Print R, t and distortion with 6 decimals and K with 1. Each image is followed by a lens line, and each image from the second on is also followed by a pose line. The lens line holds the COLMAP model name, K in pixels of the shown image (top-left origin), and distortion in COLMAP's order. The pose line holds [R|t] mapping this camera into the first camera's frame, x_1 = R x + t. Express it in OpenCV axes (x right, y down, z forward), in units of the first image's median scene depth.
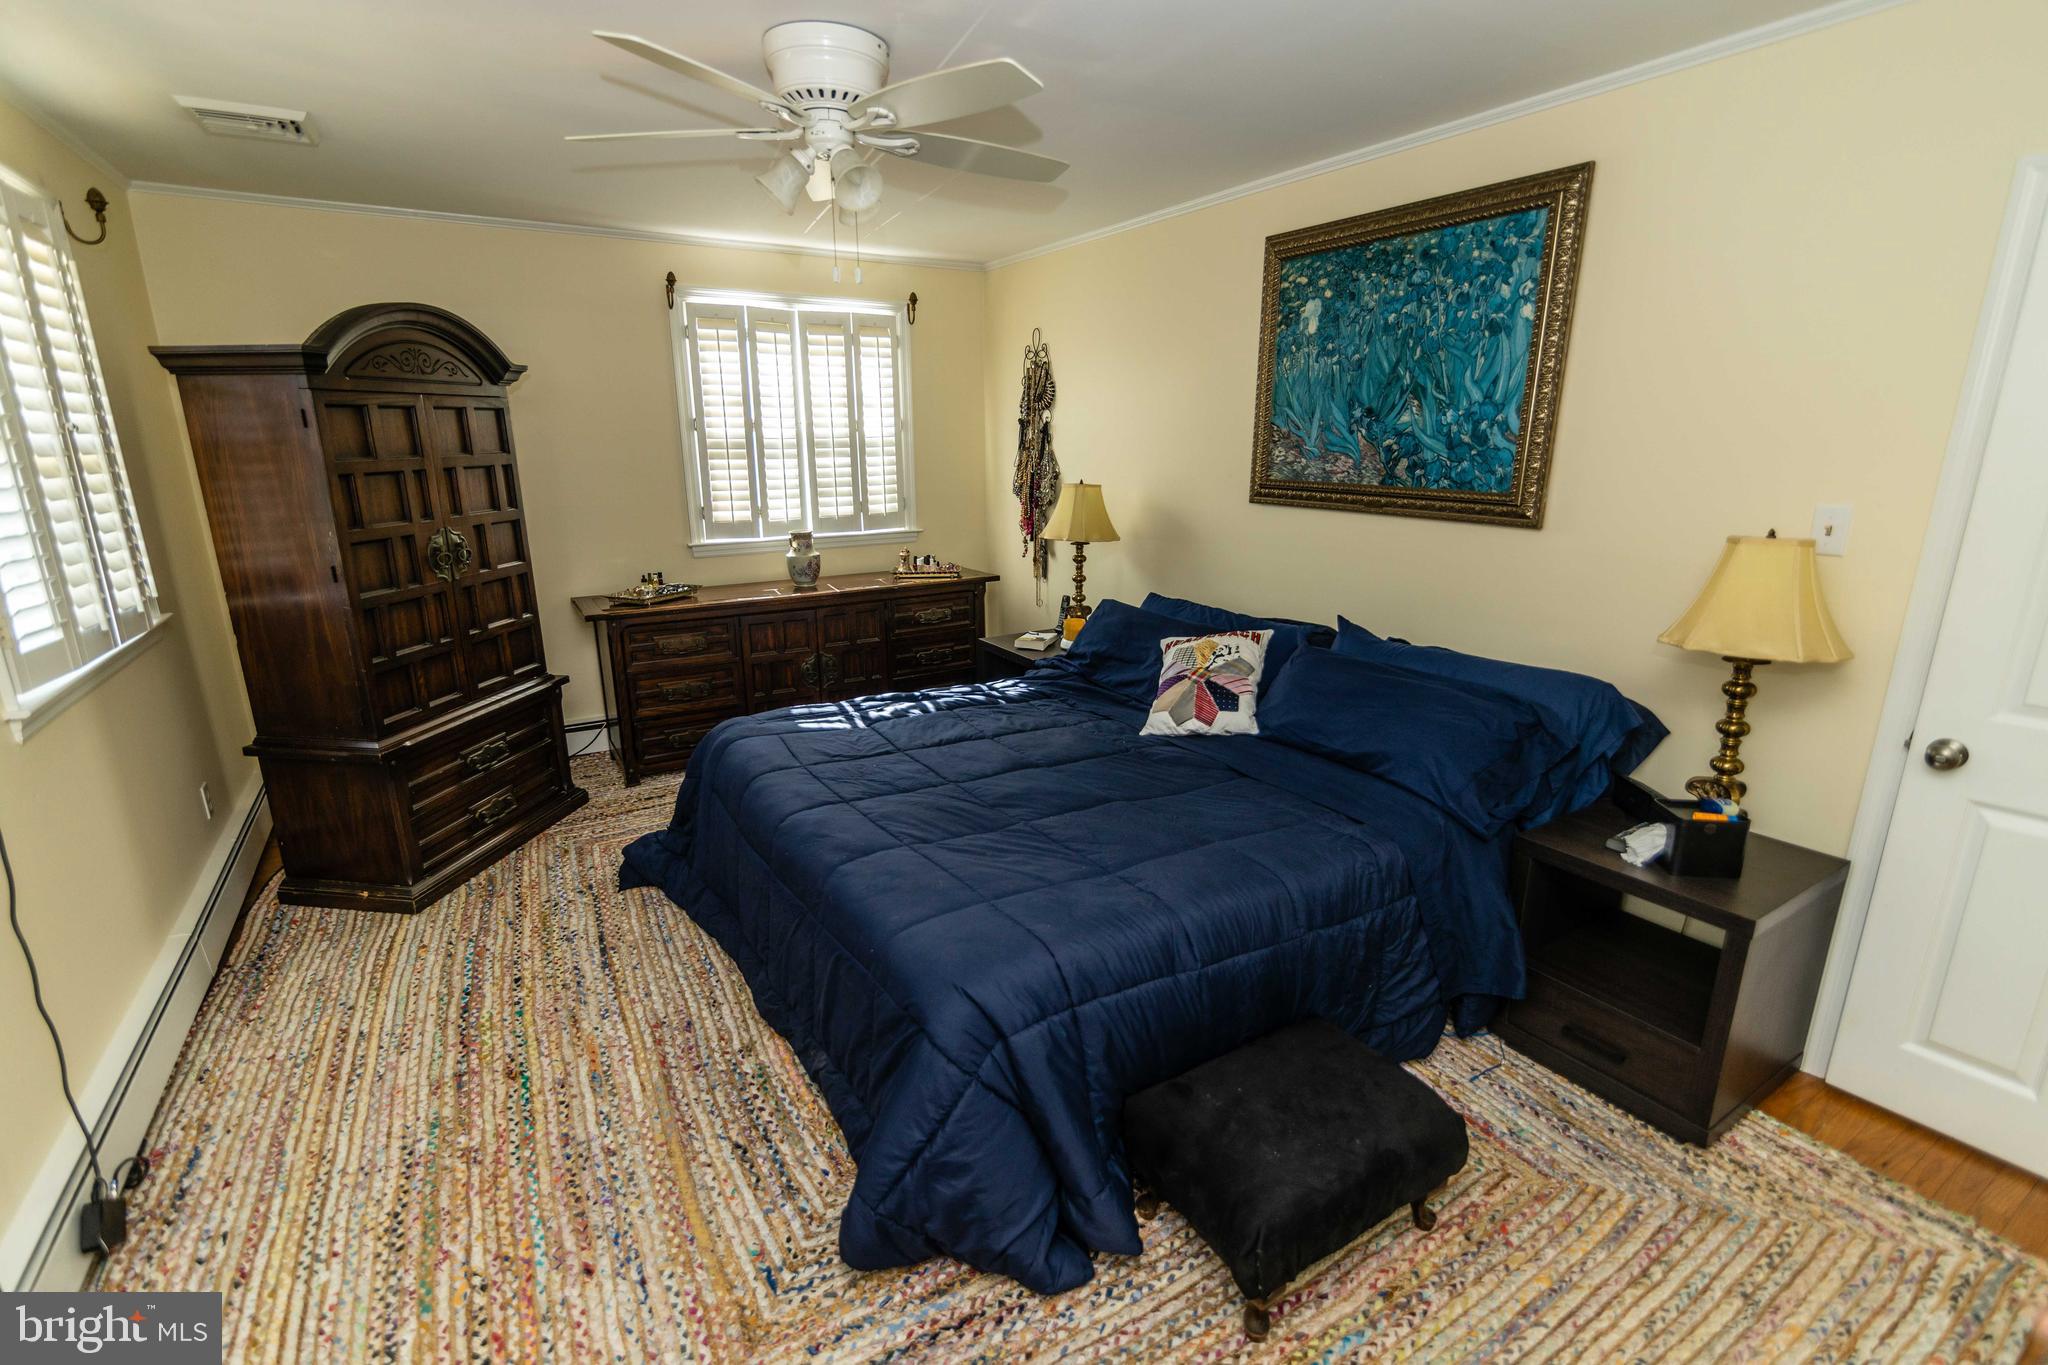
lens RADIAL K [[934.6, 0, 1031.6], [0, 934.6, 678.9], [0, 0, 1]] dist [-0.001414, -0.000492]
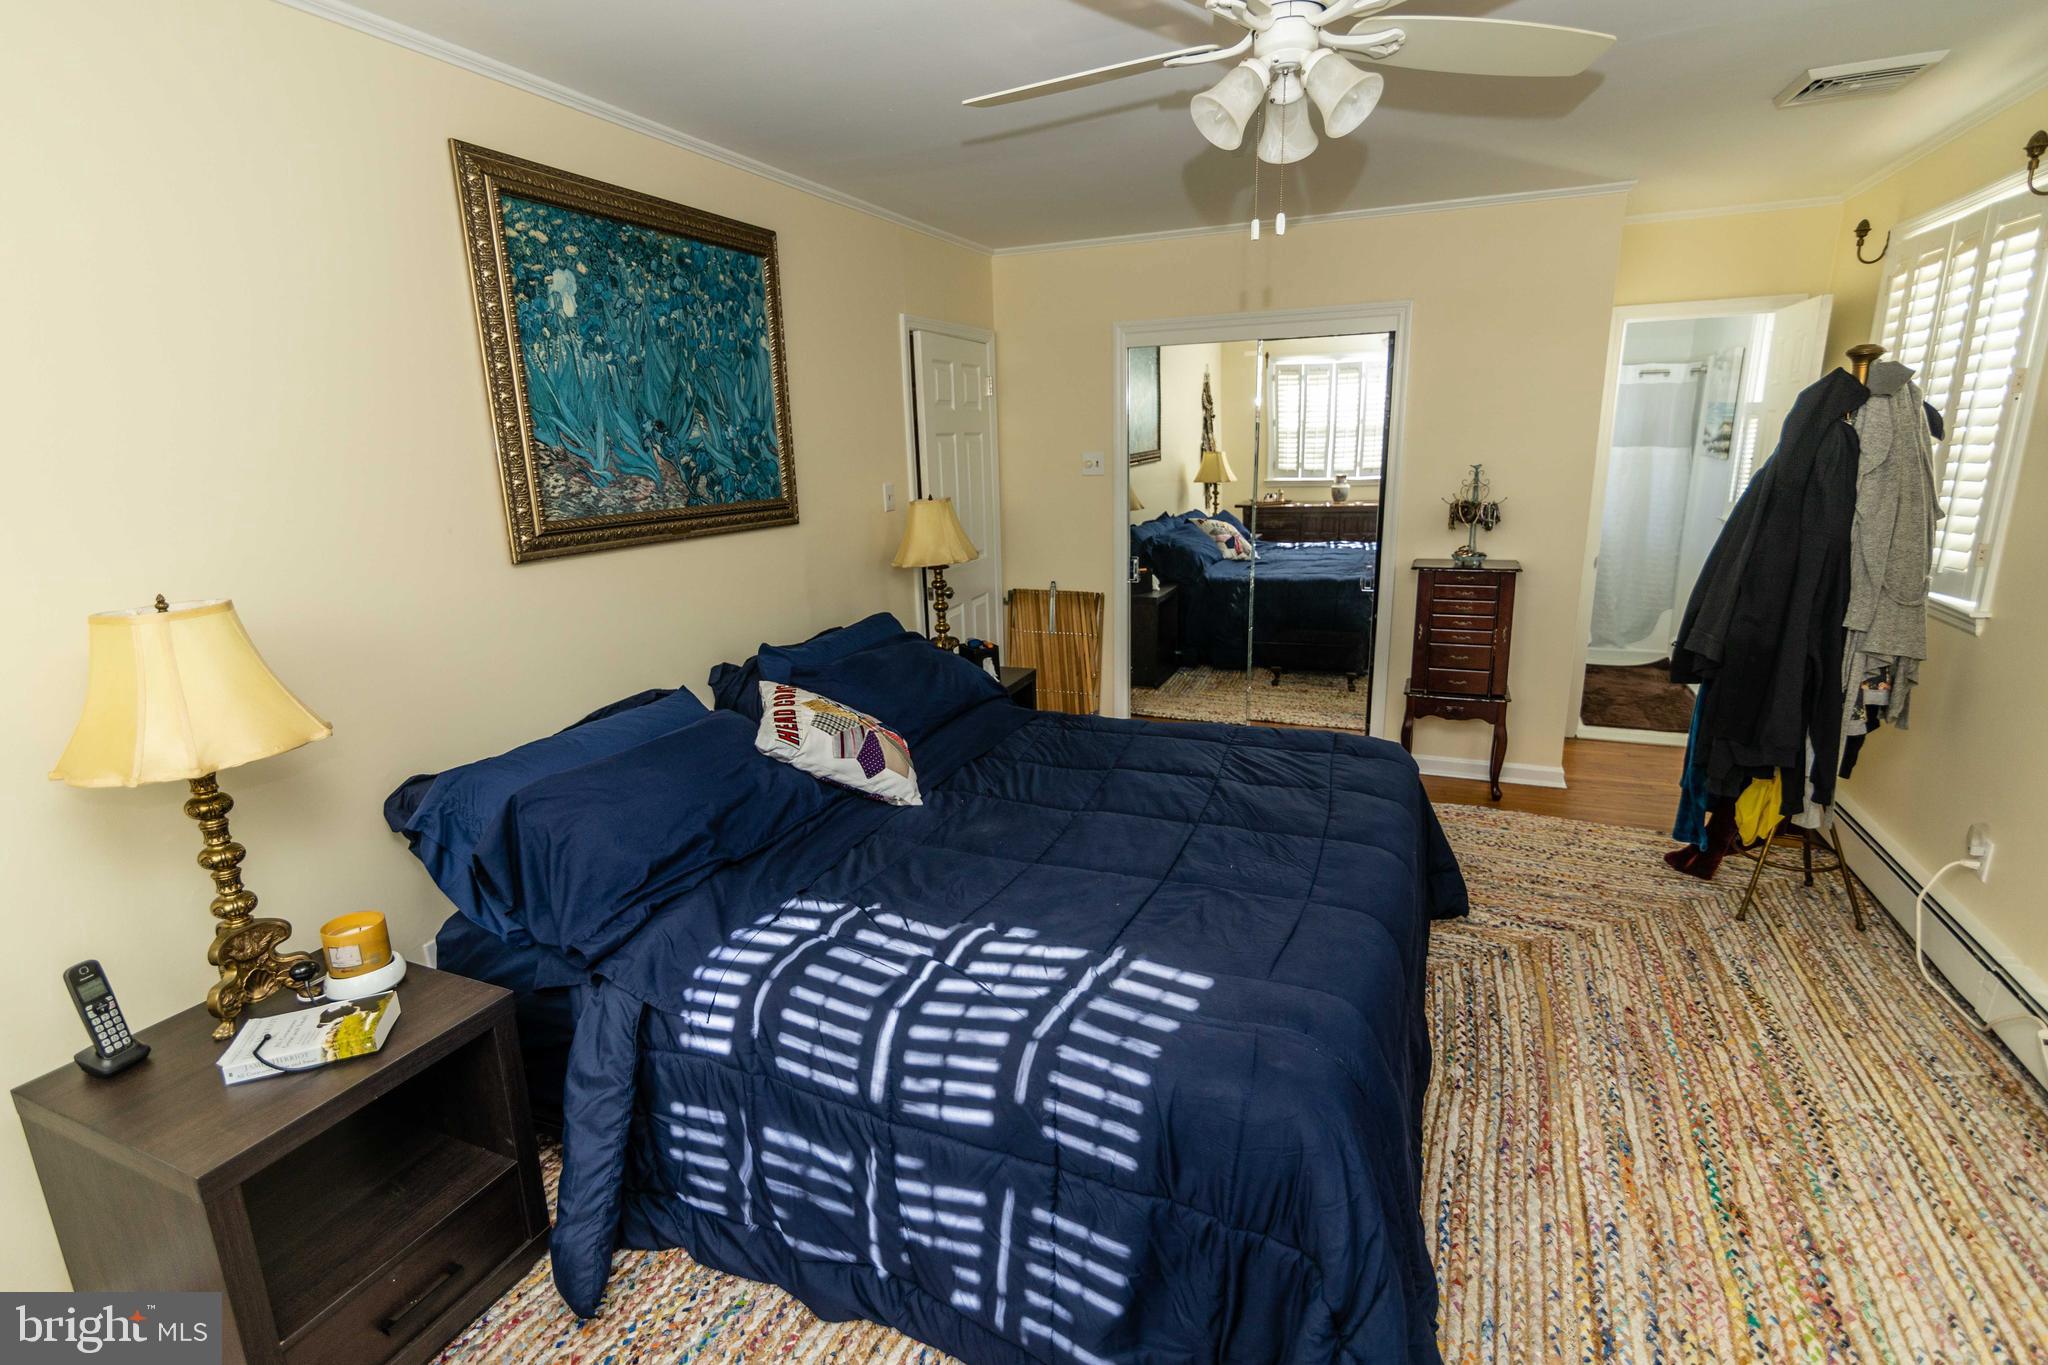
lens RADIAL K [[934.6, 0, 1027.5], [0, 934.6, 675.1], [0, 0, 1]] dist [-0.001414, -0.000492]
pose [[-0.561936, -0.186297, 0.805929, -0.589394], [0.238701, 0.896338, 0.373631, -0.333298], [-0.791991, 0.402332, -0.459215, 1.268476]]
